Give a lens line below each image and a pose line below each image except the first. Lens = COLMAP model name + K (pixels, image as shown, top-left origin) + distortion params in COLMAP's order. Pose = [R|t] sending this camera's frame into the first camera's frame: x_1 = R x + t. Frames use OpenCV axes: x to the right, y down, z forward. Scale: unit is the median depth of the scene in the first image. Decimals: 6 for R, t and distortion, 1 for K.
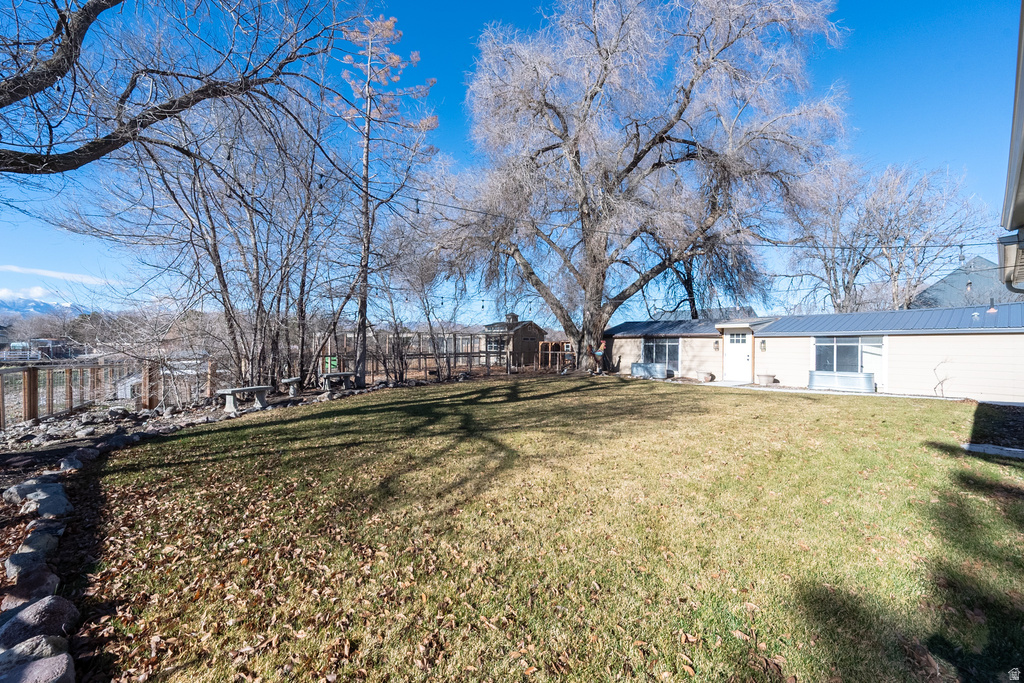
lens RADIAL K [[402.4, 0, 513.8], [0, 402.4, 342.2], [0, 0, 1]] dist [-0.001657, 0.000375]
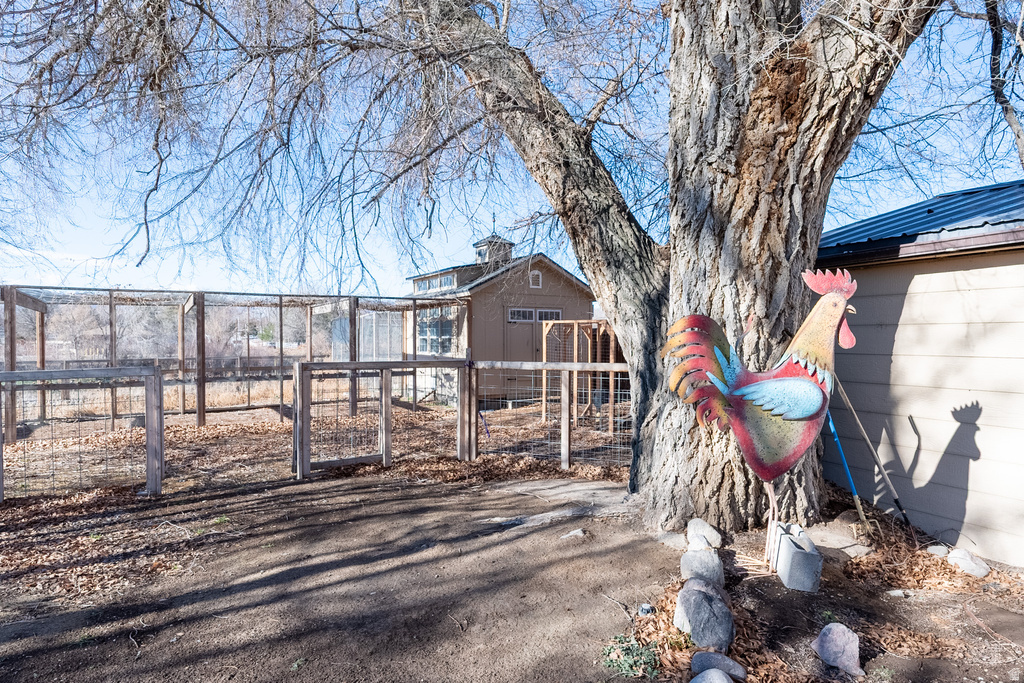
lens RADIAL K [[602.0, 0, 513.0], [0, 602.0, 340.8], [0, 0, 1]] dist [0.002686, 0.000730]
pose [[0.976328, -0.006292, -0.216204, 0.163999], [0.008068, 0.999941, 0.007334, 0.011017], [0.216145, -0.008905, 0.976321, 0.777887]]
